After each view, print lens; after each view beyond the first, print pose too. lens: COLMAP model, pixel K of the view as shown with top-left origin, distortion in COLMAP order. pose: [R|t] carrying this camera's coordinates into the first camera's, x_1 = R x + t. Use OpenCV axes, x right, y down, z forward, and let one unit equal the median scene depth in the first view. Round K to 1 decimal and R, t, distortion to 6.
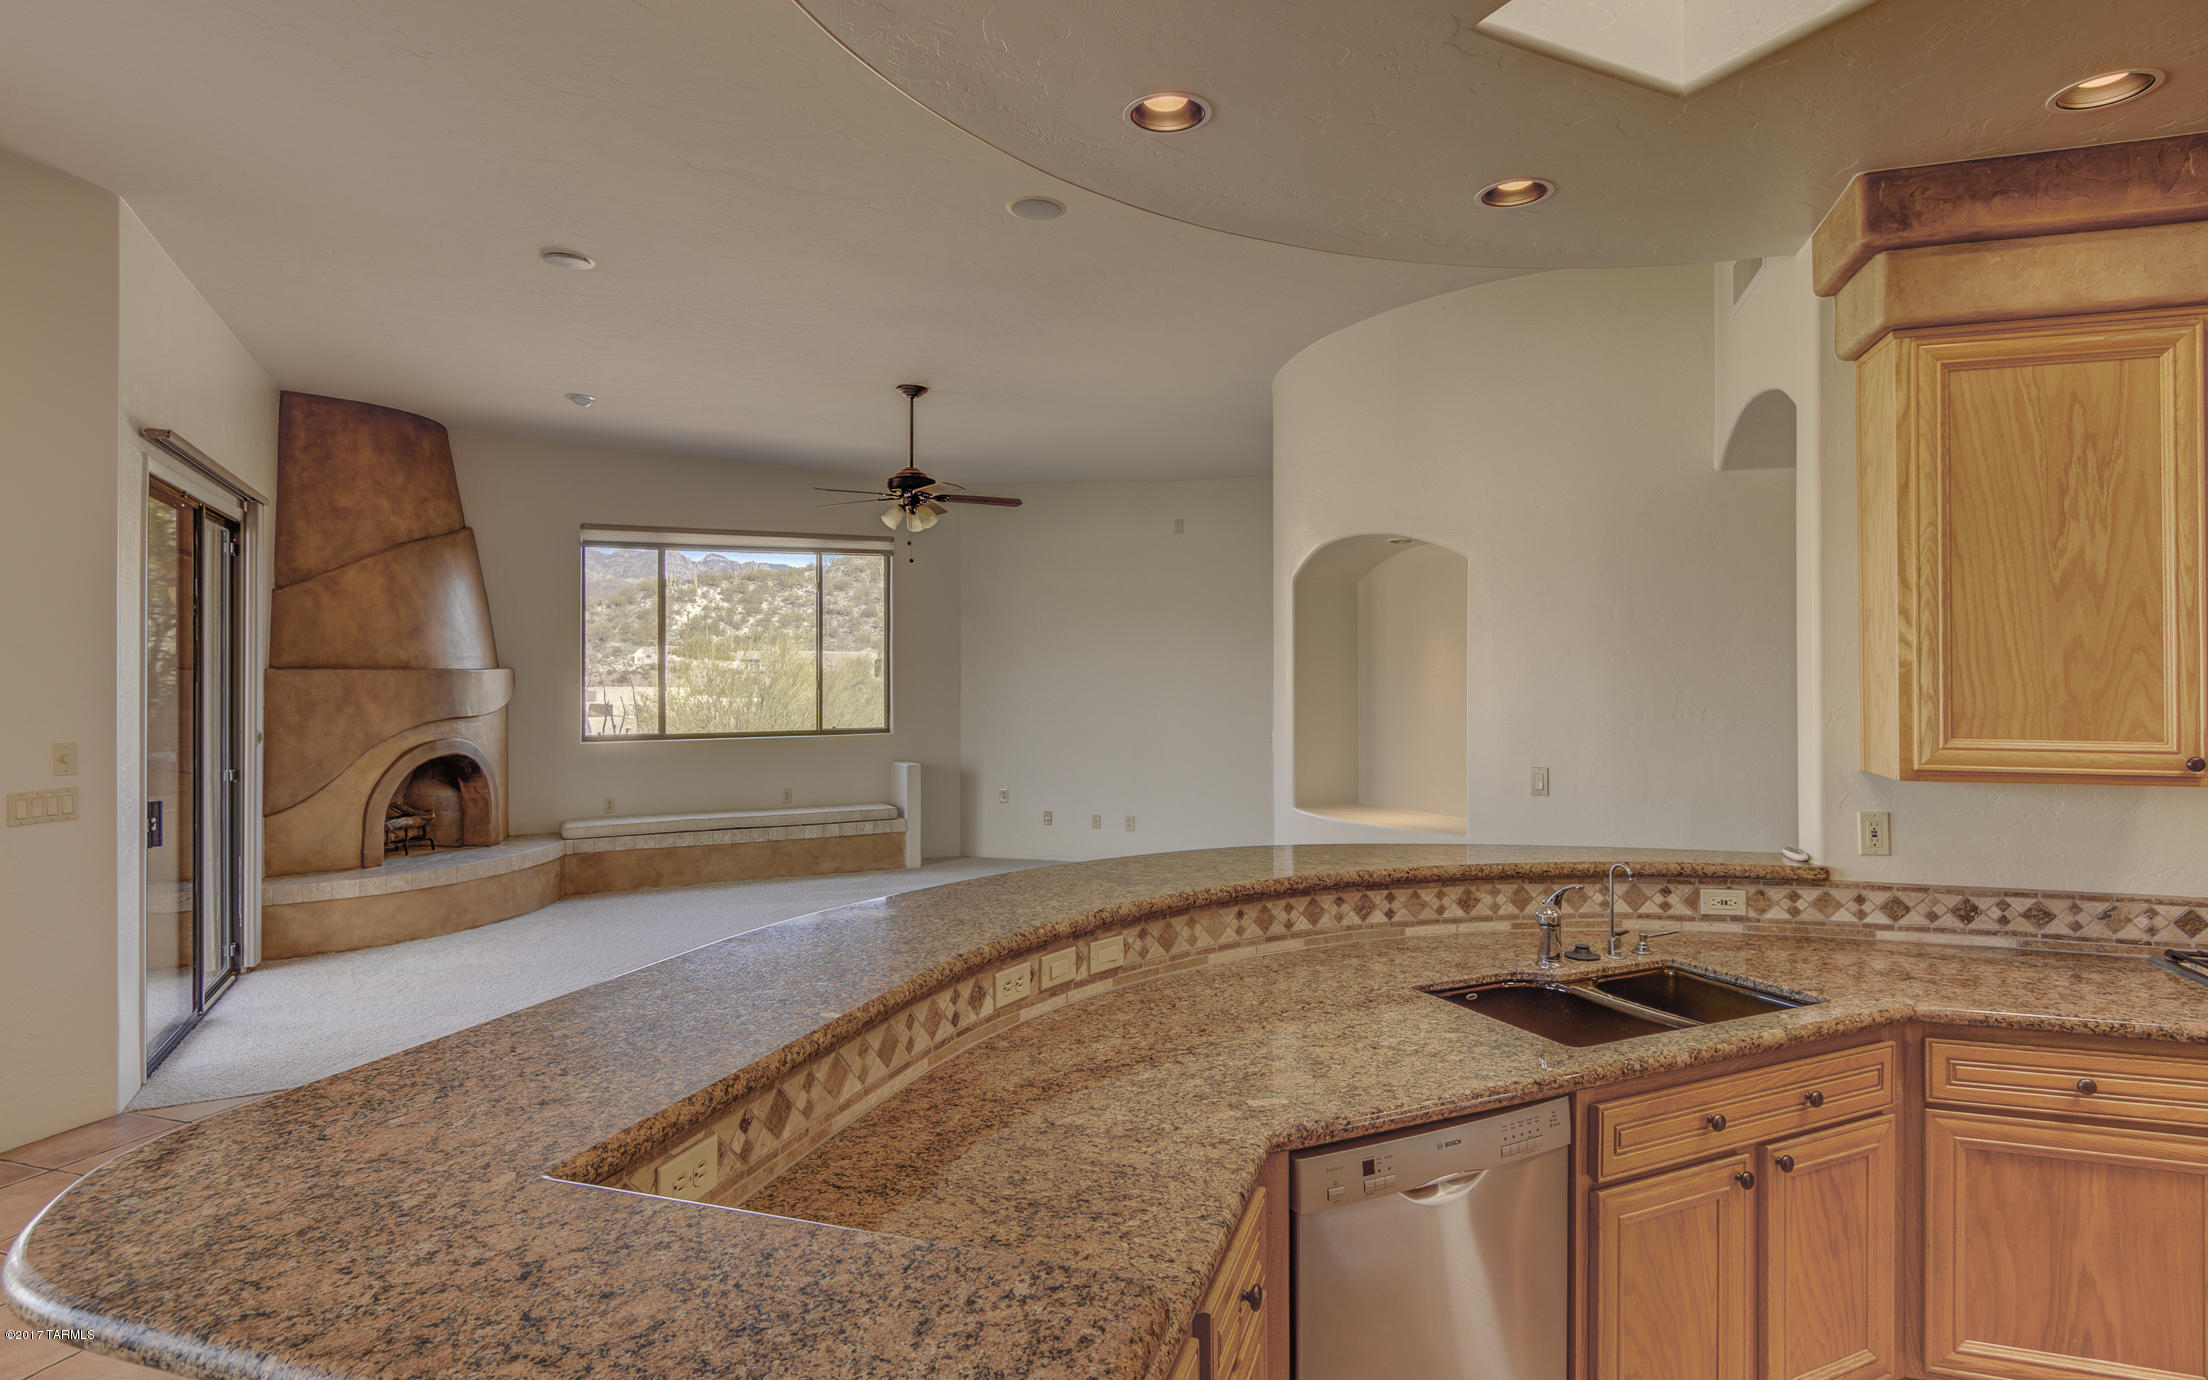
lens RADIAL K [[1164.2, 0, 1105.6], [0, 1164.2, 668.5], [0, 0, 1]] dist [-0.005004, 0.002681]
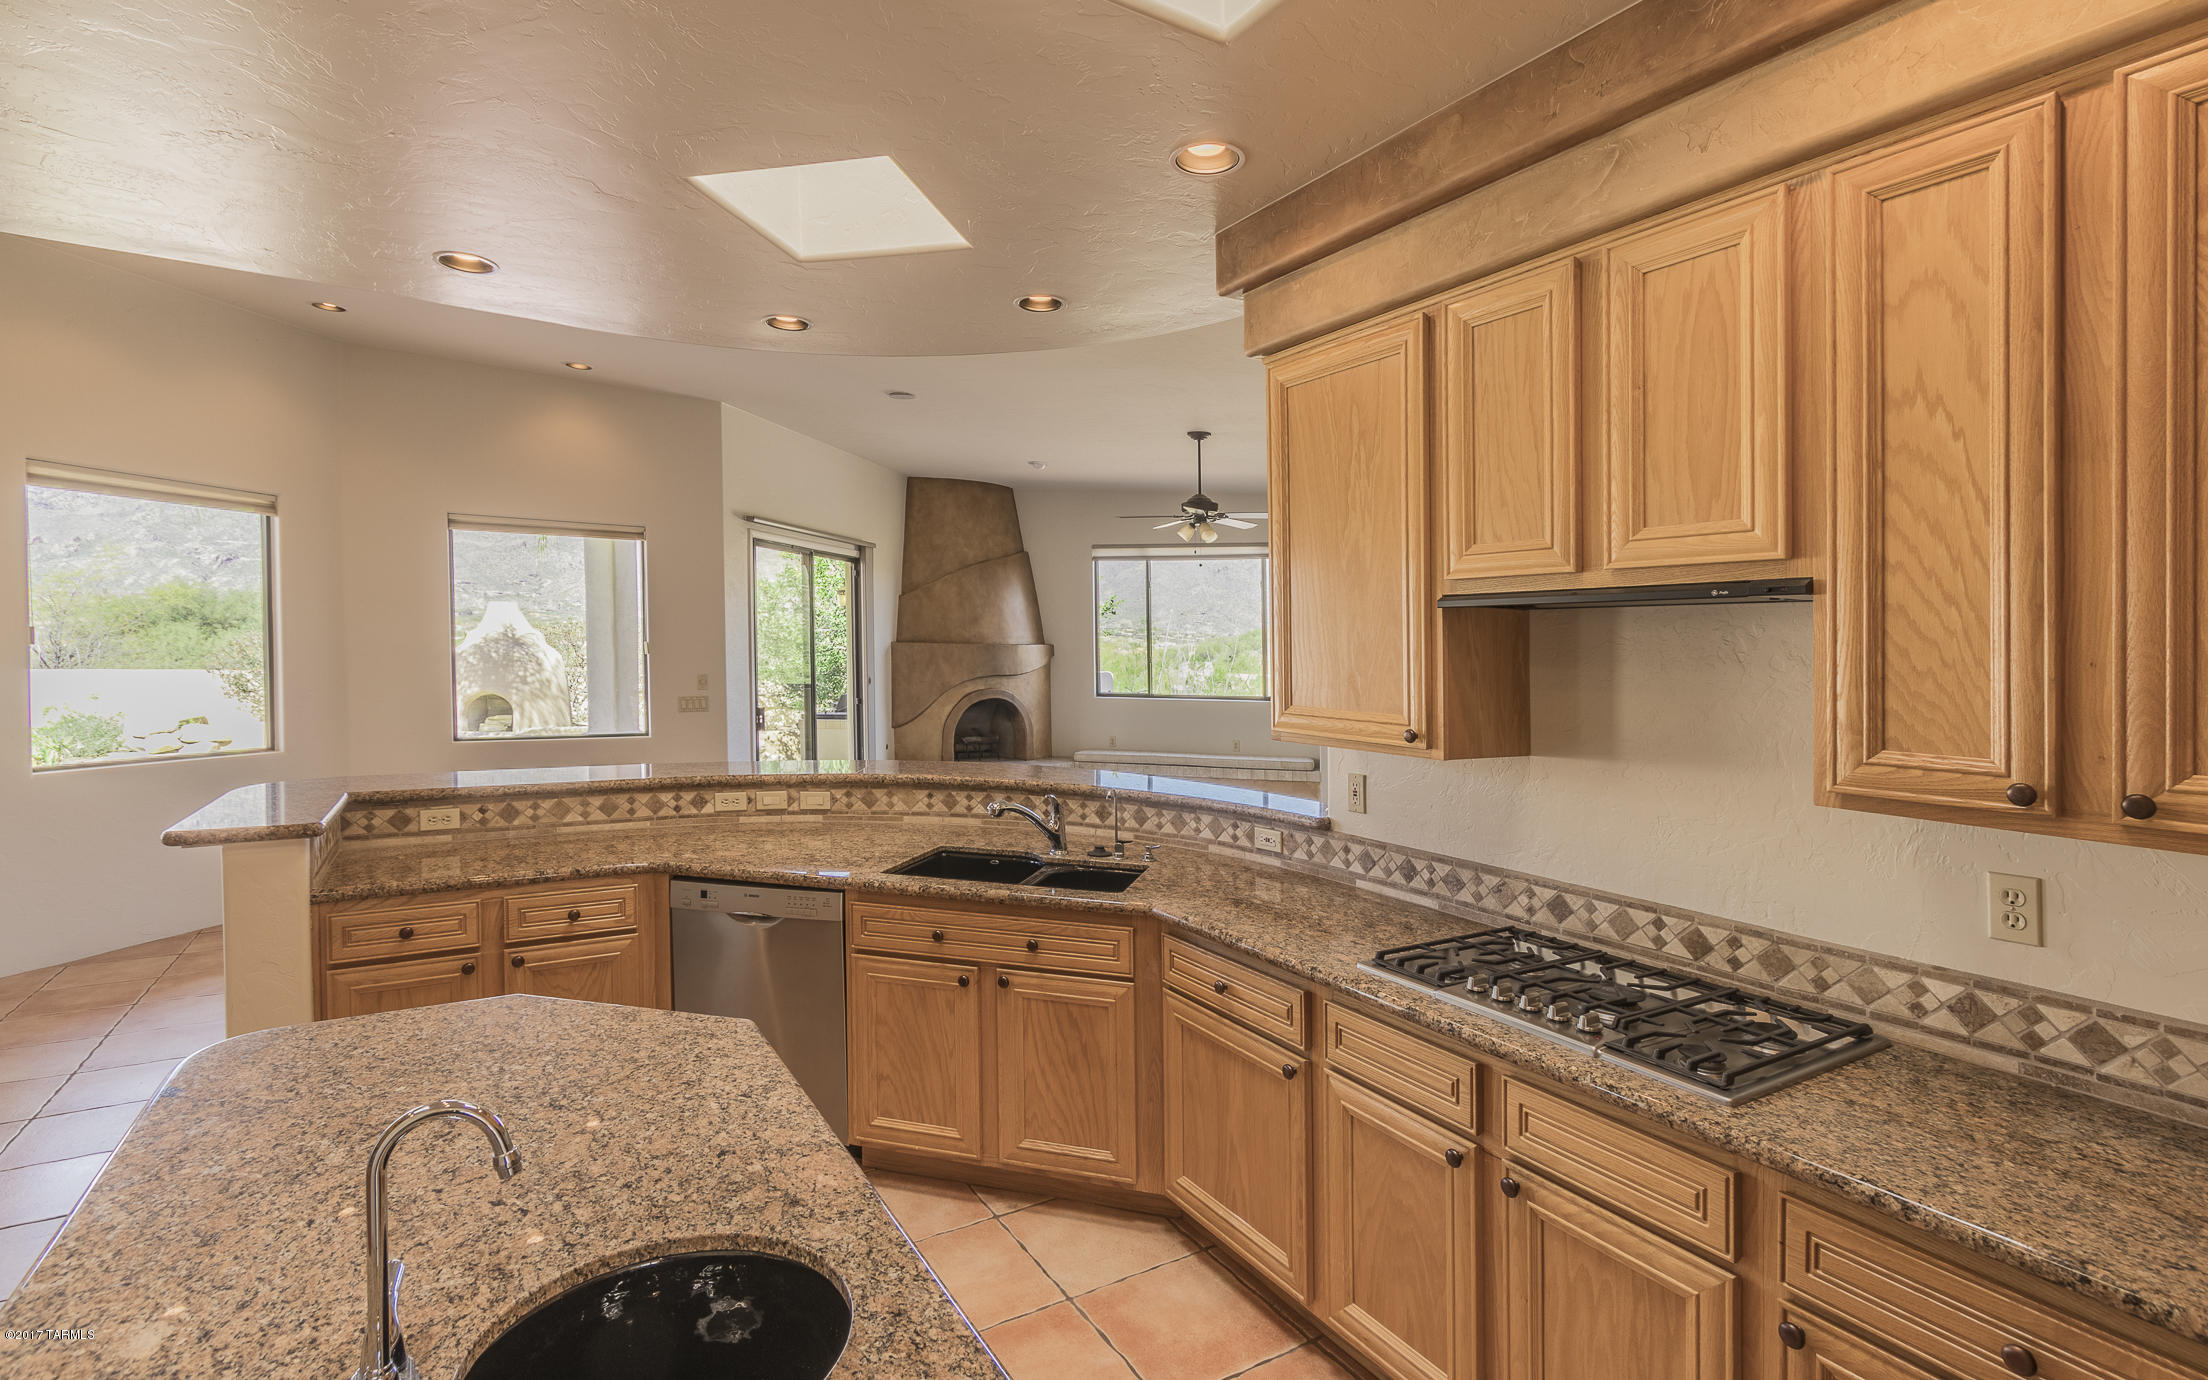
lens RADIAL K [[1035.0, 0, 1104.0], [0, 1035.0, 690.0], [0, 0, 1]] dist [0.012709, 0.000139]
pose [[0.760073, 0.040273, -0.648589, 1.099542], [-0.017419, 0.998982, 0.041617, 0.004614], [0.649604, -0.020334, 0.760000, 0.077975]]
